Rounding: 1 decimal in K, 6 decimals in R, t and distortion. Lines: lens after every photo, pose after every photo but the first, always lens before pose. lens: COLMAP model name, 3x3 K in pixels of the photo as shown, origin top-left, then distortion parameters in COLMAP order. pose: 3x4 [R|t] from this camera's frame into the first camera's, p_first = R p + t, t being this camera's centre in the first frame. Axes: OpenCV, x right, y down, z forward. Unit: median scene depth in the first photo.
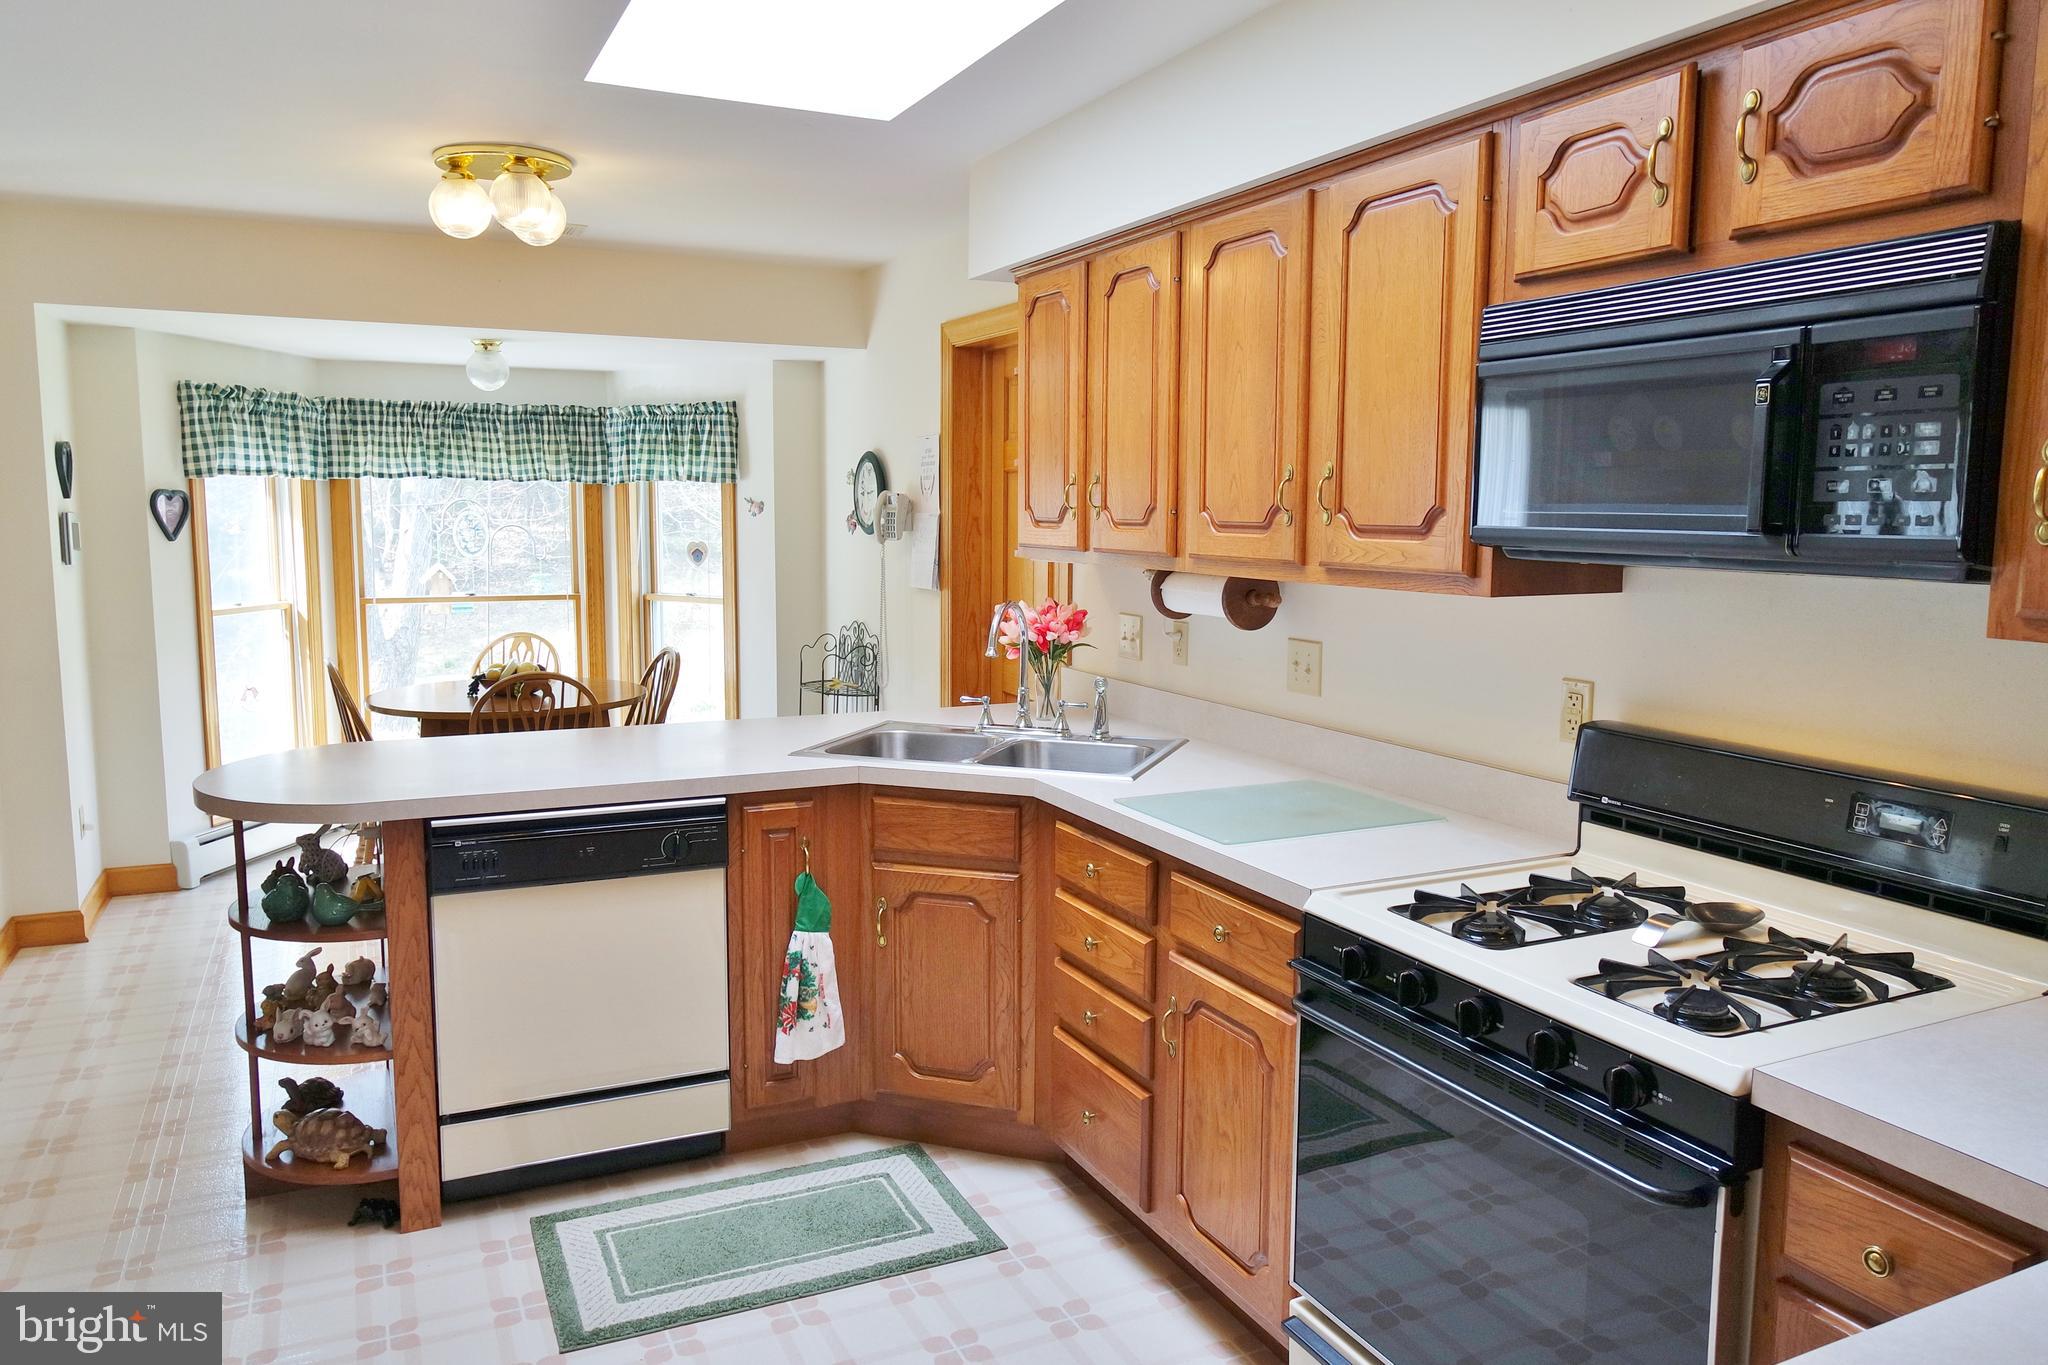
lens RADIAL K [[1428.1, 0, 987.9], [0, 1428.1, 664.2], [0, 0, 1]] dist [0.000064, 0.002982]
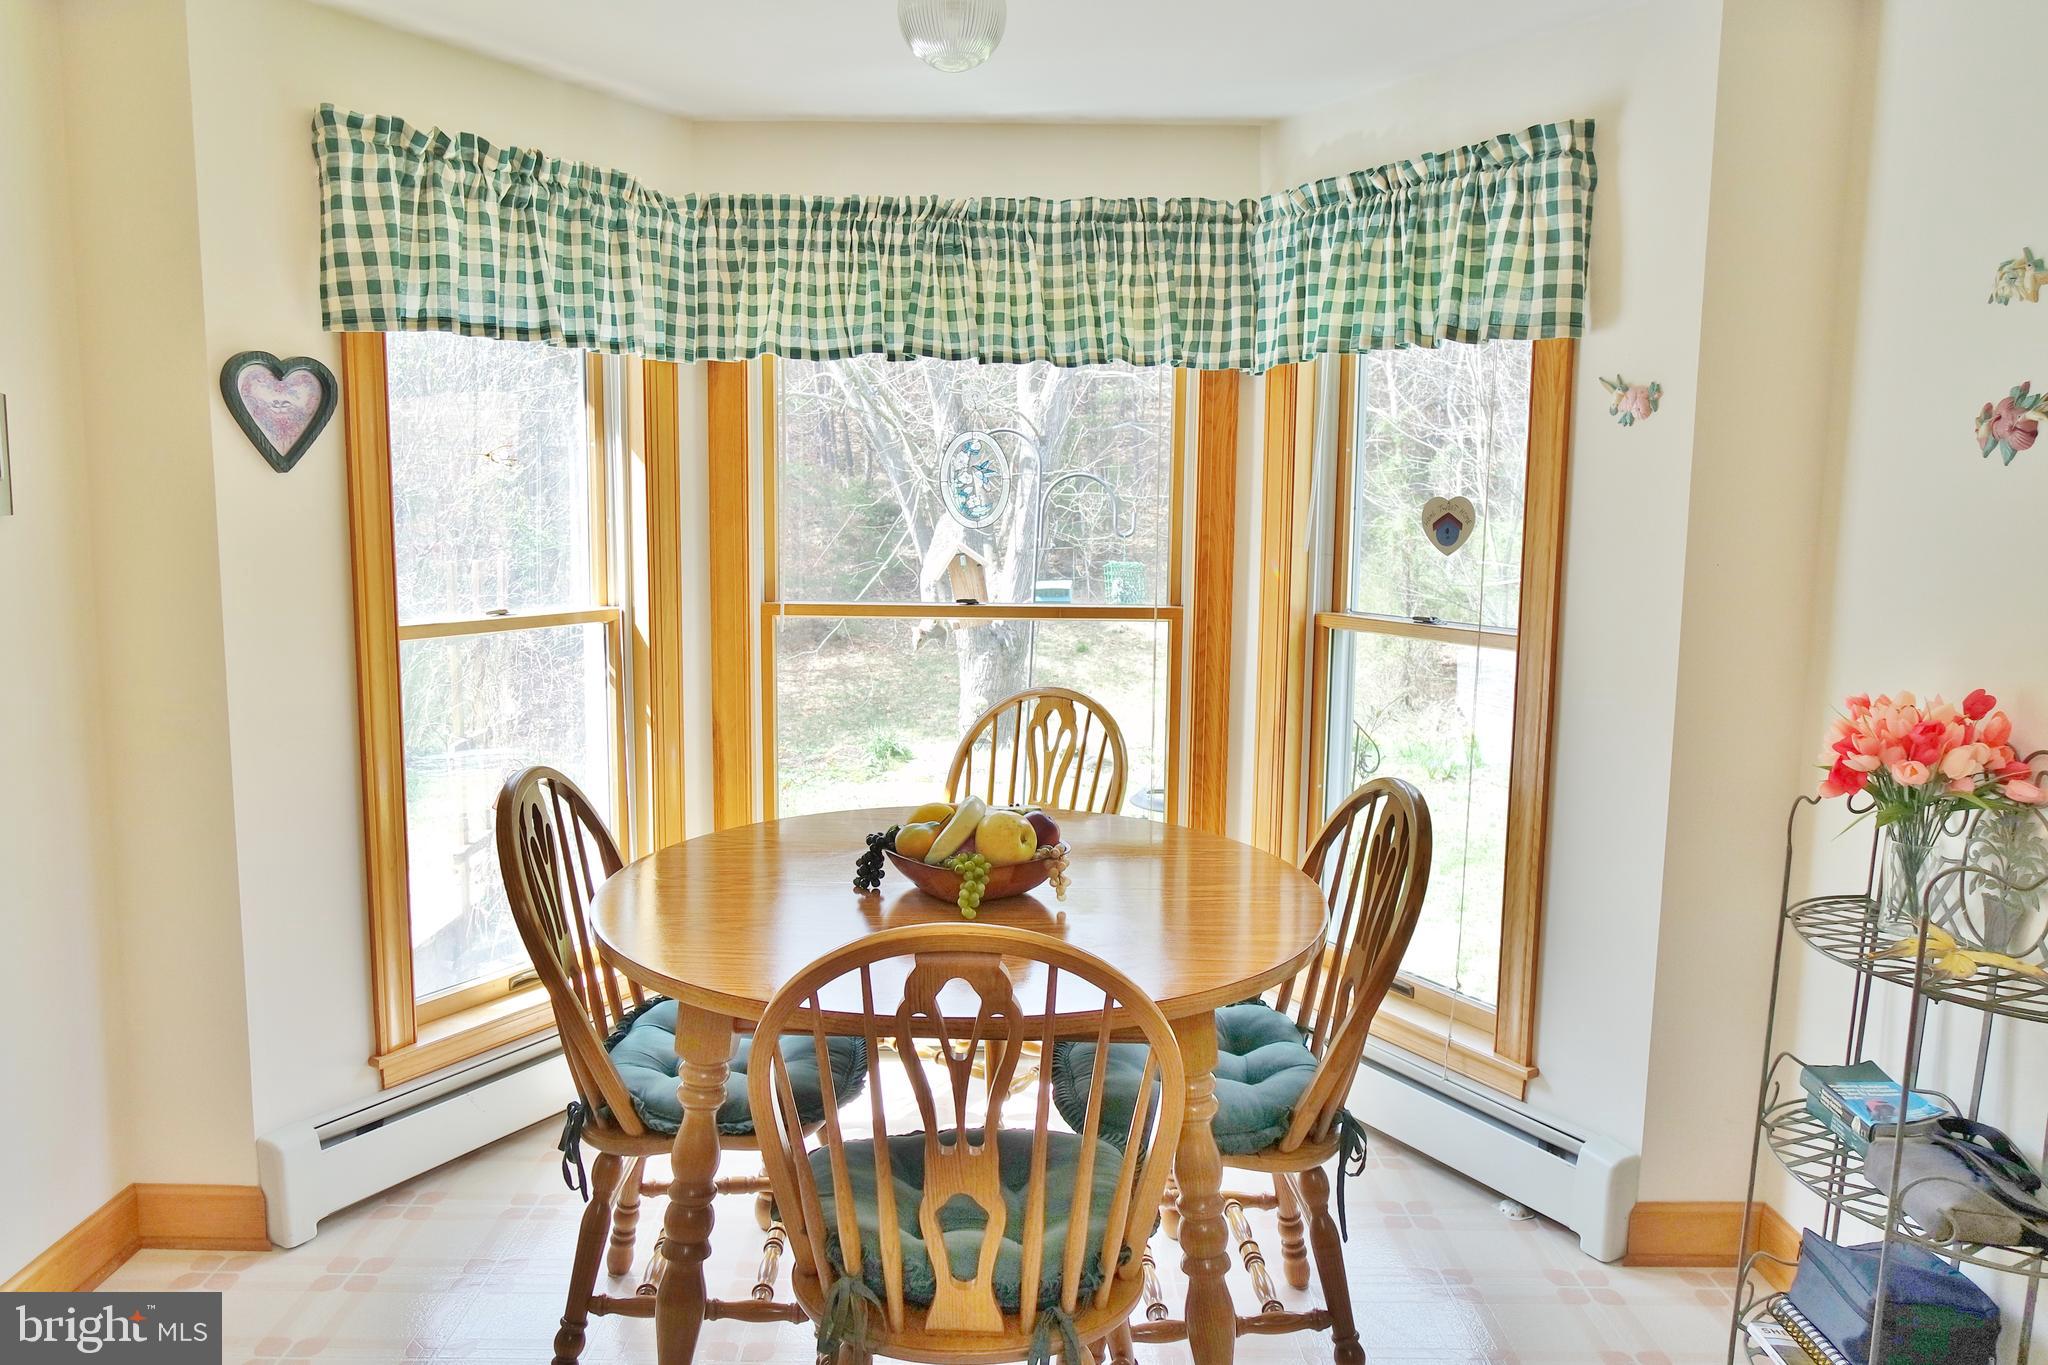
lens RADIAL K [[1428.1, 0, 1016.7], [0, 1428.1, 689.0], [0, 0, 1]] dist [0.000064, 0.002982]
pose [[0.912585, 0.059873, -0.404480, -0.151981], [-0.049815, 0.998132, 0.035357, -0.038816], [0.405841, -0.012117, 0.913863, 0.581448]]
